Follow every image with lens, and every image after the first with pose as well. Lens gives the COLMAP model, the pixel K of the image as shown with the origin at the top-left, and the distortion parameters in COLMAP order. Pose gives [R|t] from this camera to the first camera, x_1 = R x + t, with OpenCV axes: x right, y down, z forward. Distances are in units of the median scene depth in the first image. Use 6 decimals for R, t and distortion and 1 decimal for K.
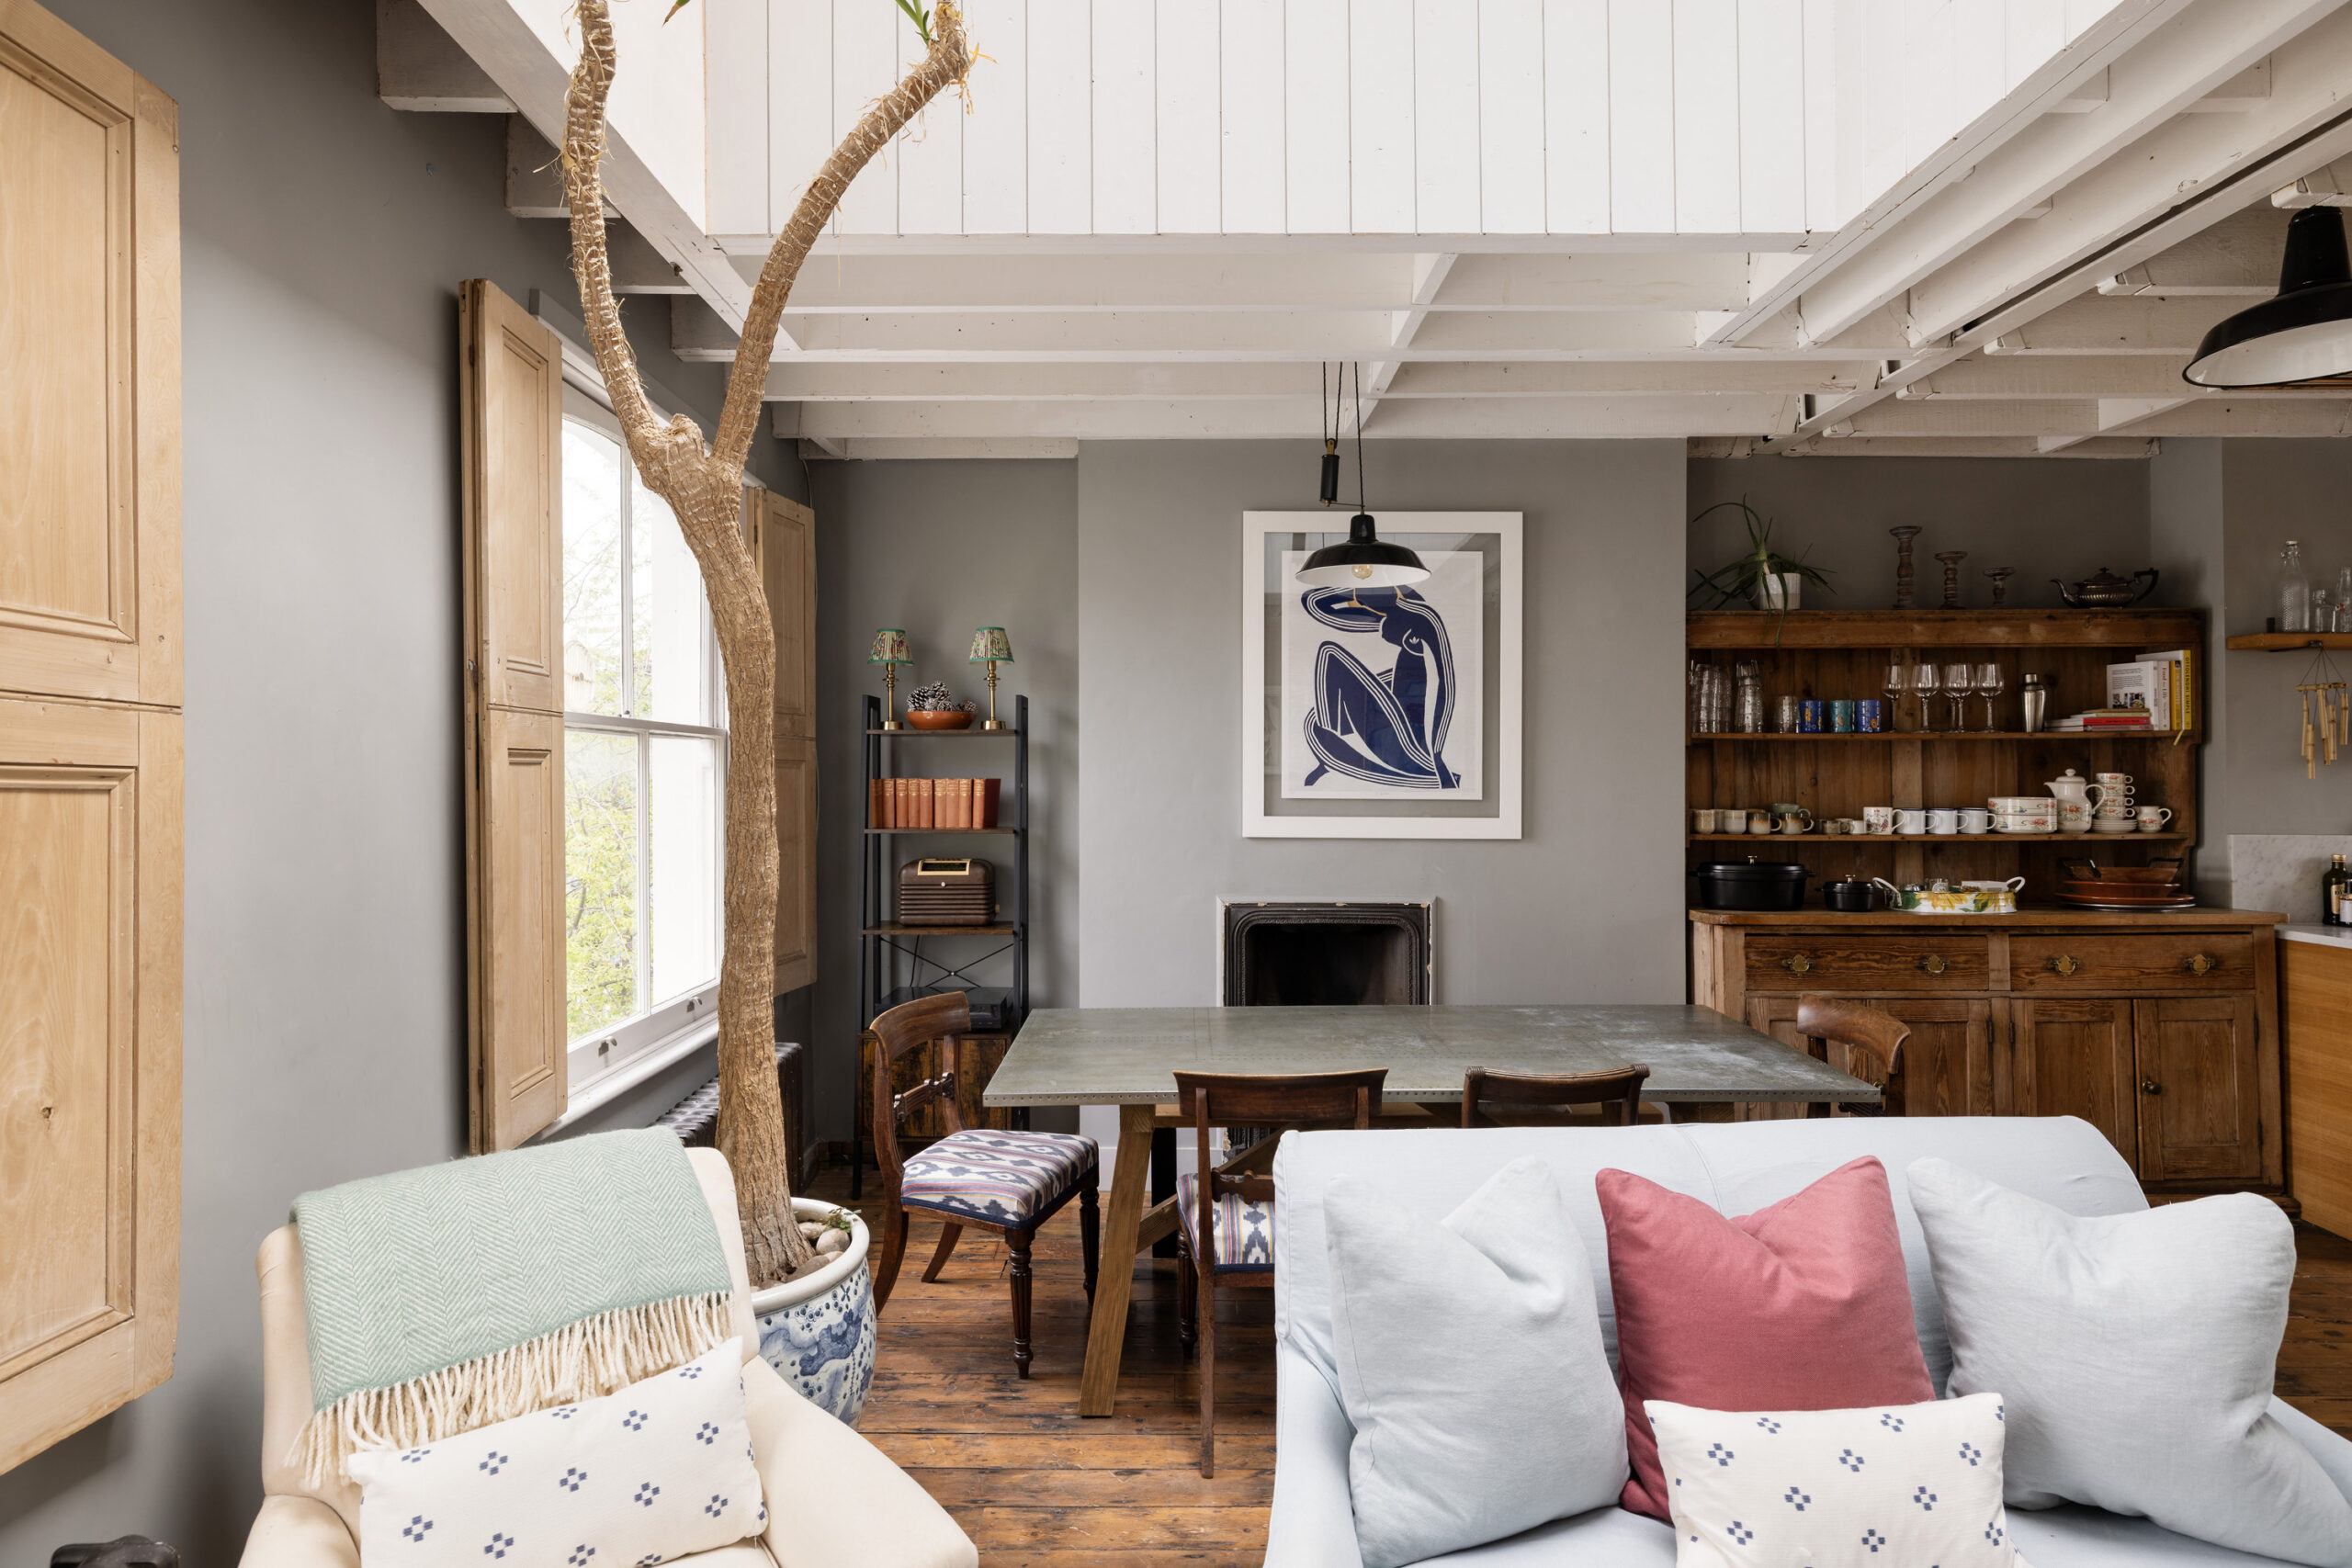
lens RADIAL K [[1210.5, 0, 1162.3], [0, 1210.5, 771.5], [0, 0, 1]] dist [0.001631, 0.000388]
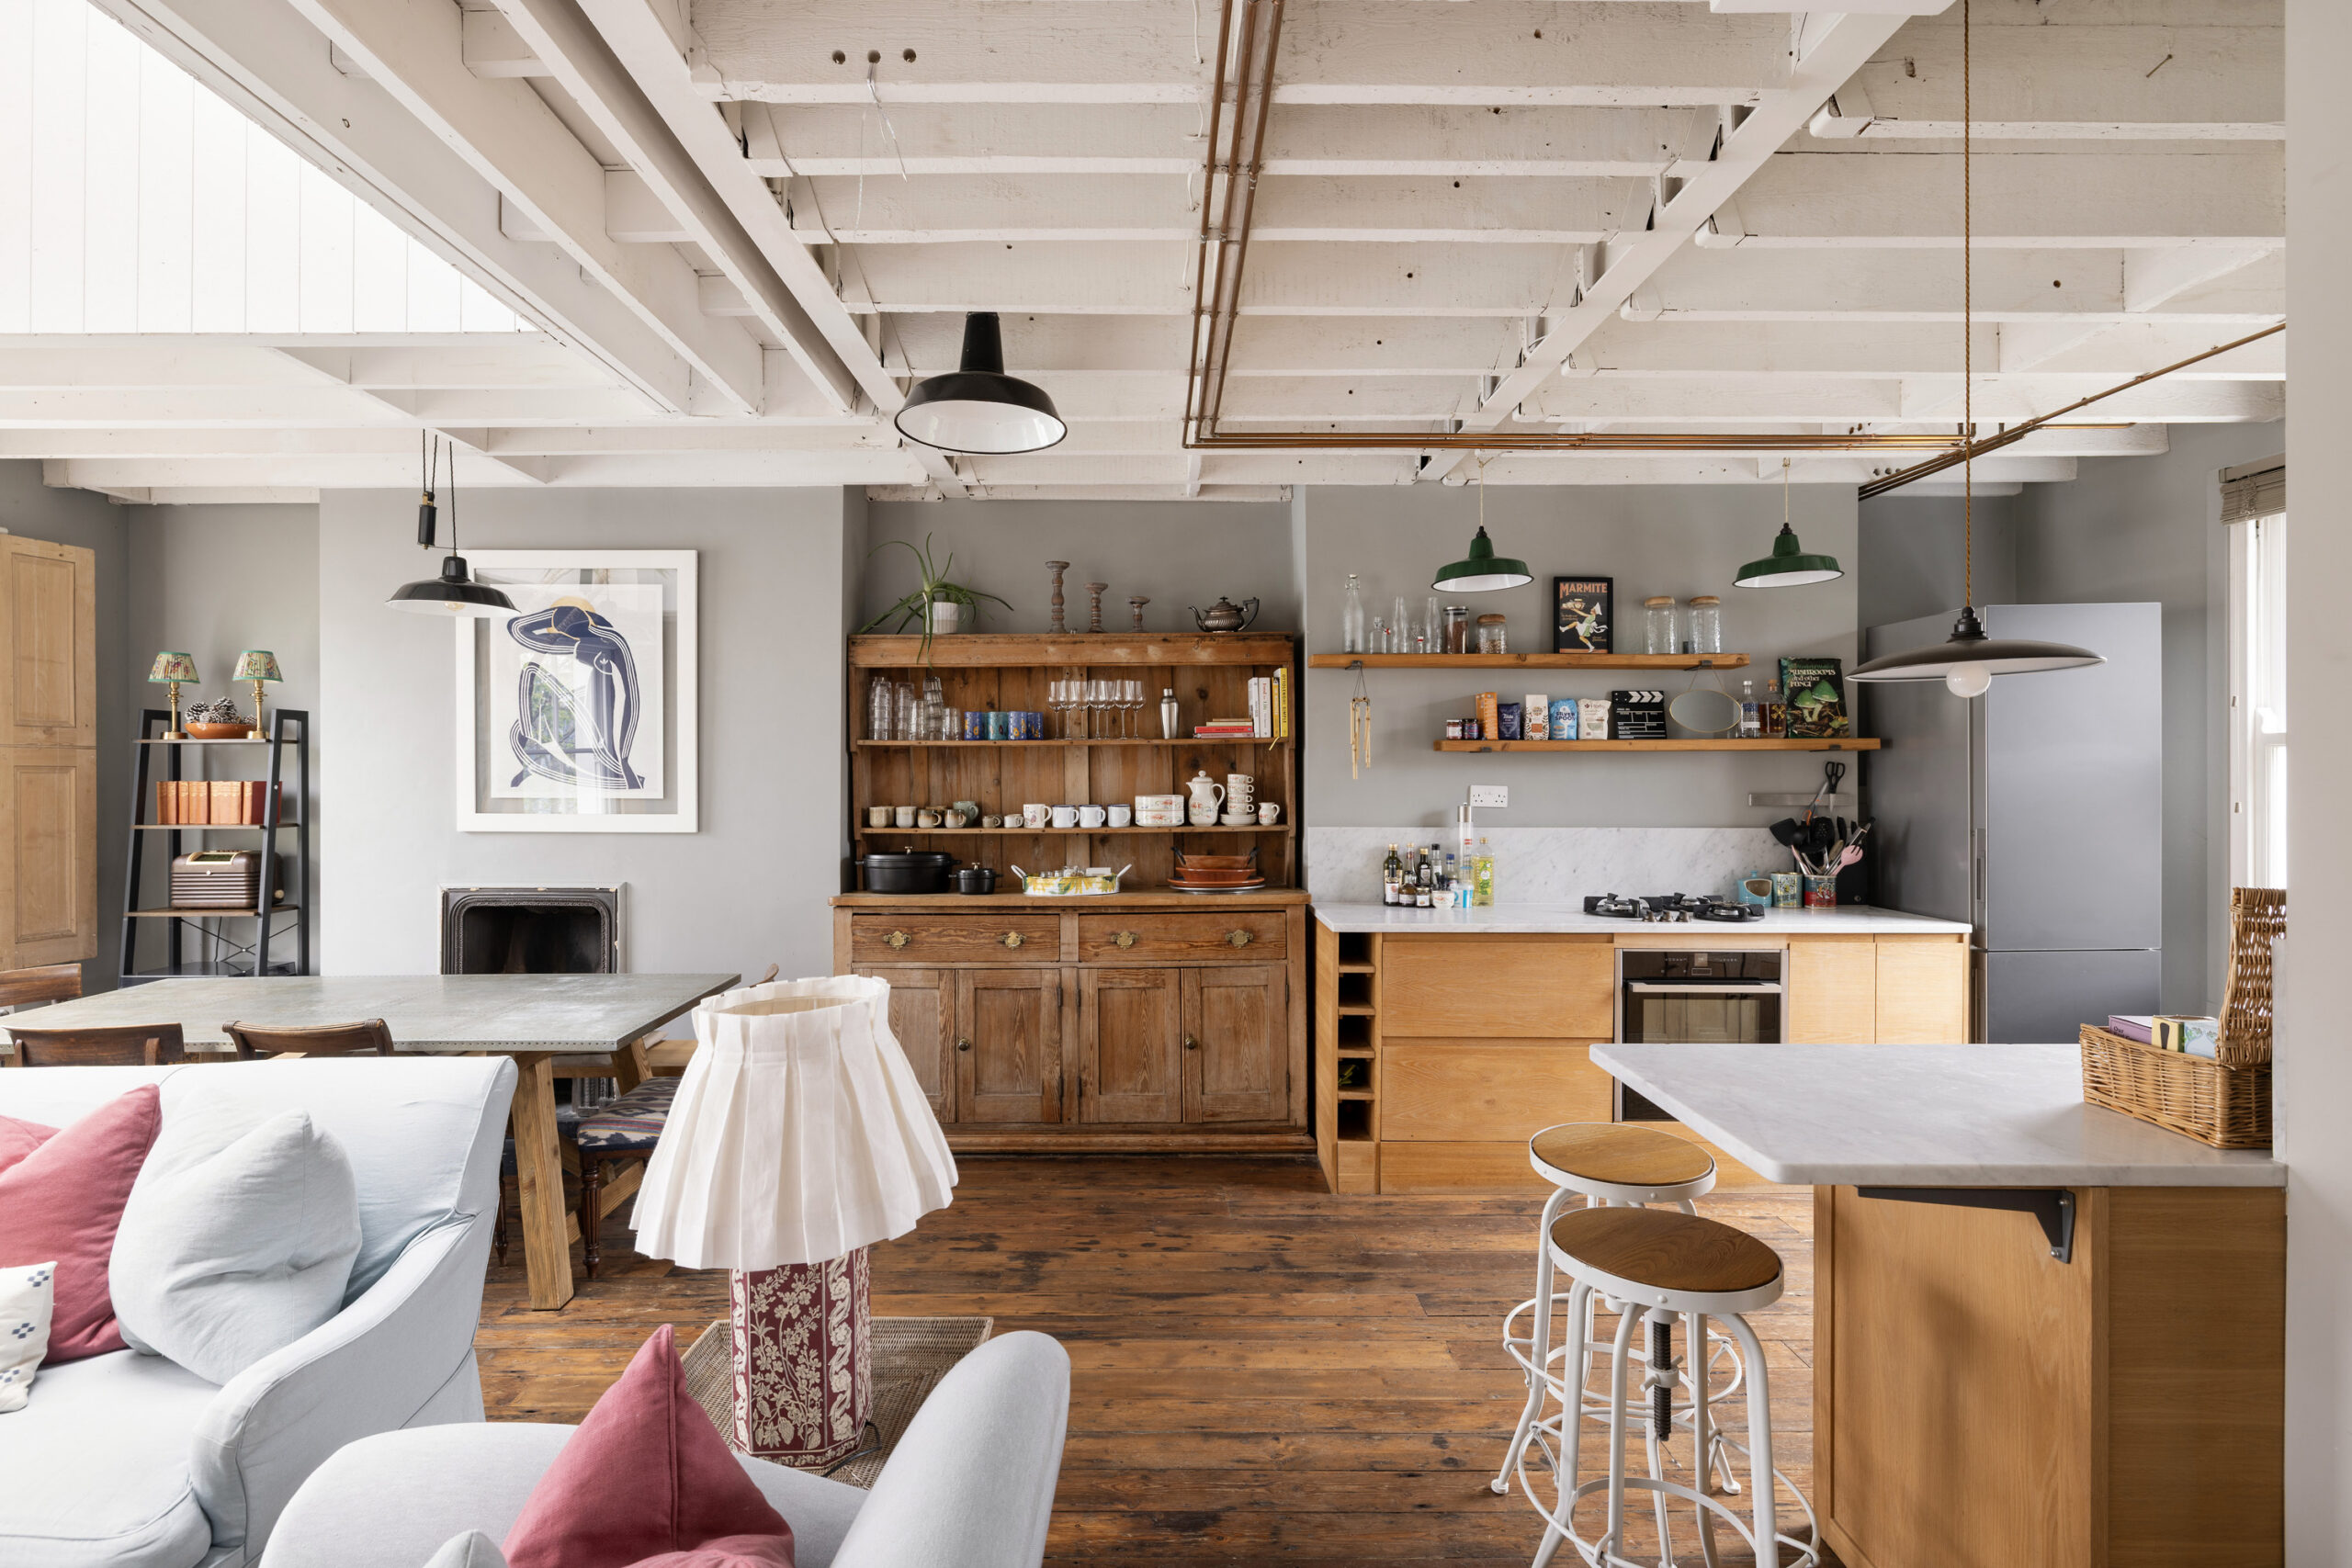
lens RADIAL K [[1130.7, 0, 1169.2], [0, 1130.7, 774.9], [0, 0, 1]] dist [-0.003635, 0.000130]
pose [[0.999976, -0.002421, 0.006502, 0.741156], [0.002379, 0.999976, 0.006472, -0.005335], [-0.006518, -0.006456, 0.999958, -0.083906]]
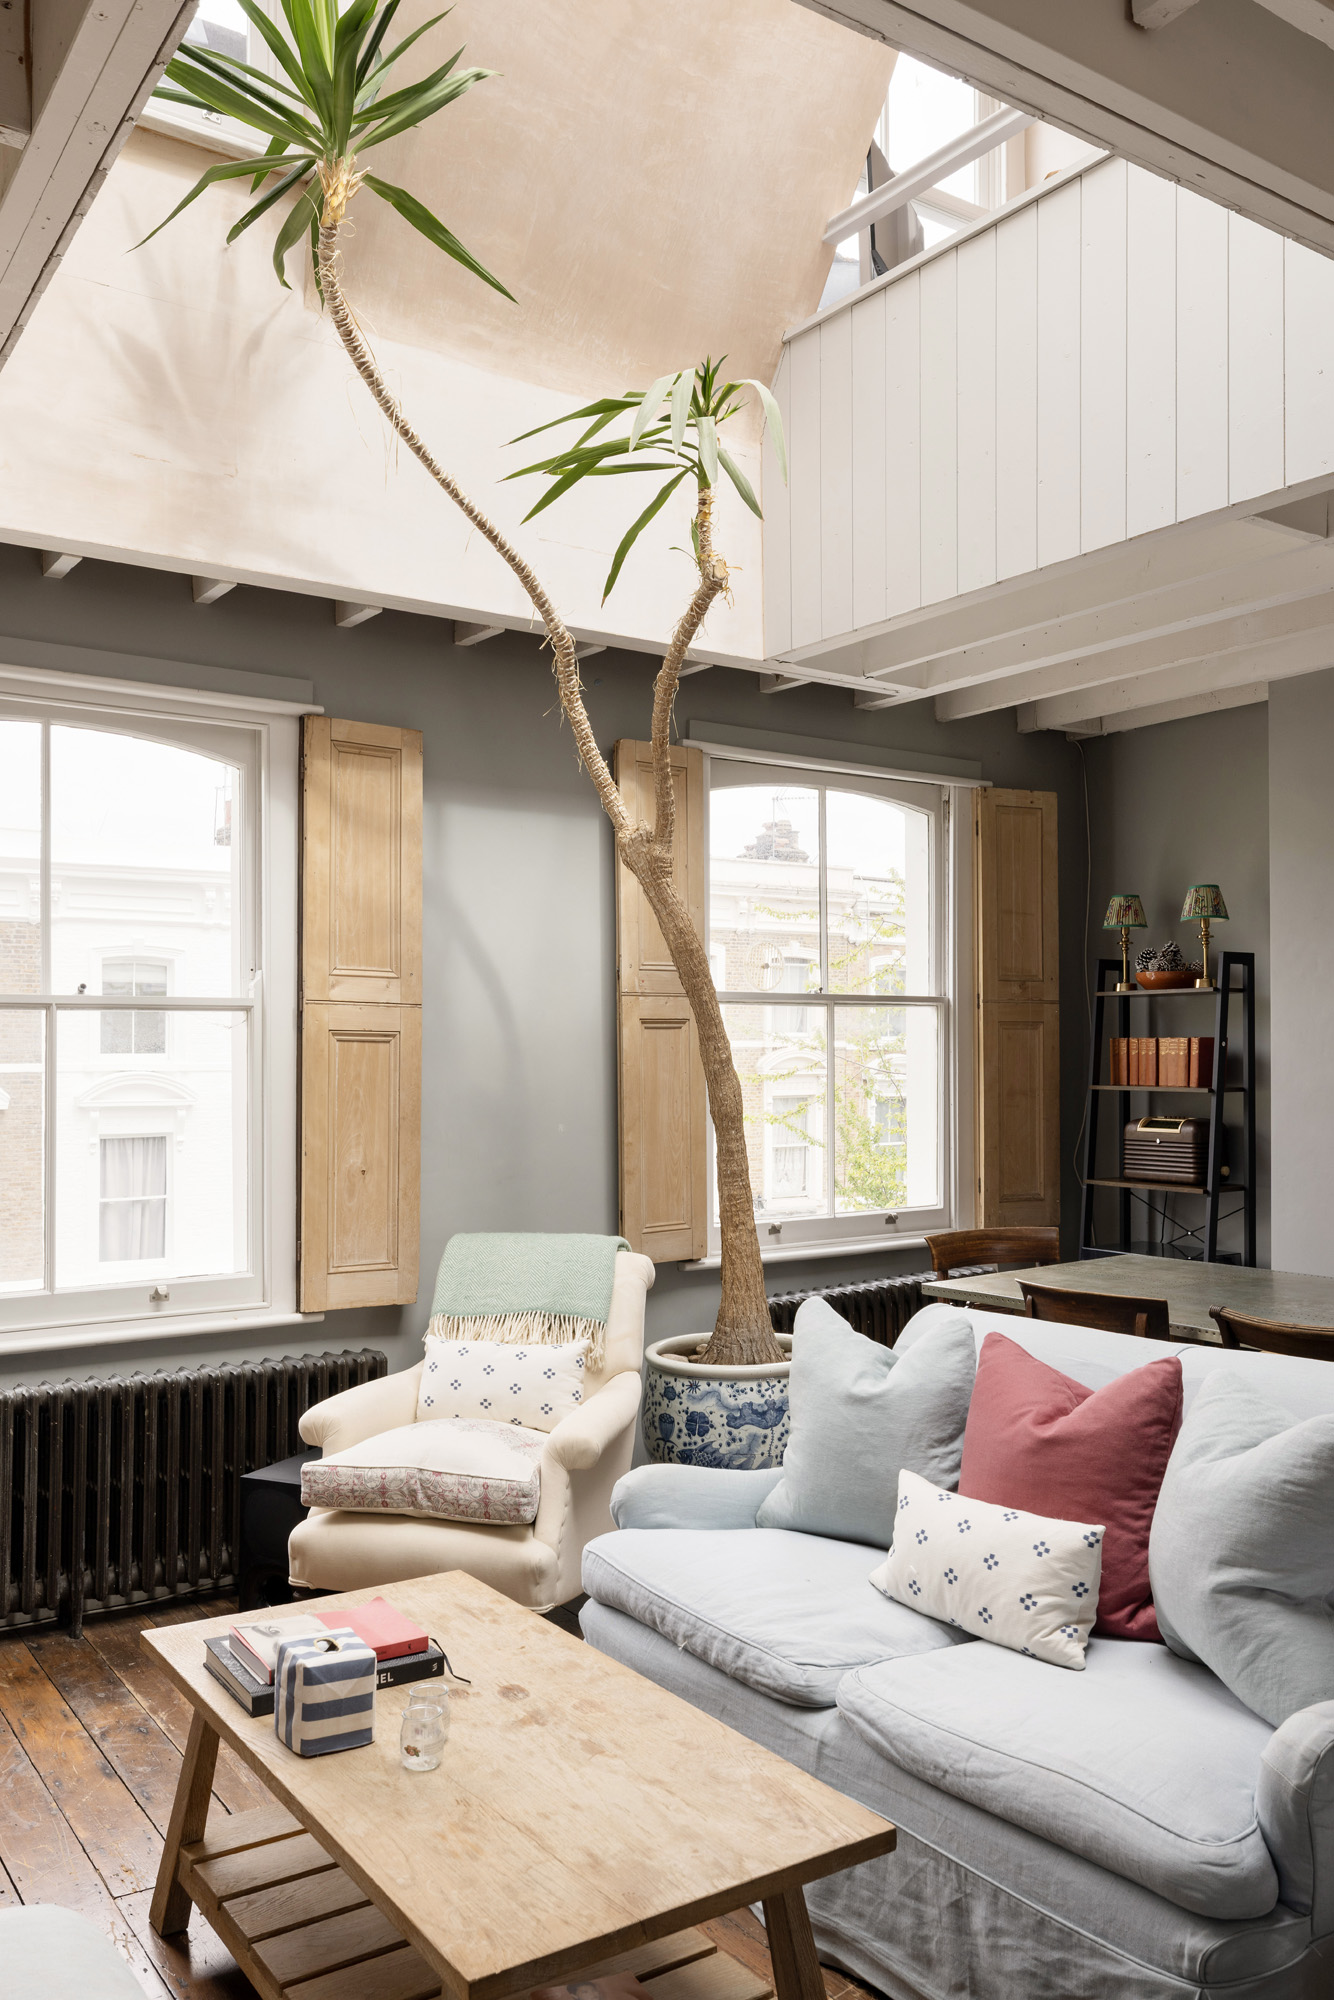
lens RADIAL K [[1591.9, 0, 635.5], [0, 1591.9, 1034.0], [0, 0, 1]] dist [0.000952, 0.002532]
pose [[0.557754, -0.008830, -0.829959, 0.698735], [0.006707, 0.999959, -0.006131, 0.008184], [0.829979, -0.002147, 0.557791, -0.115798]]
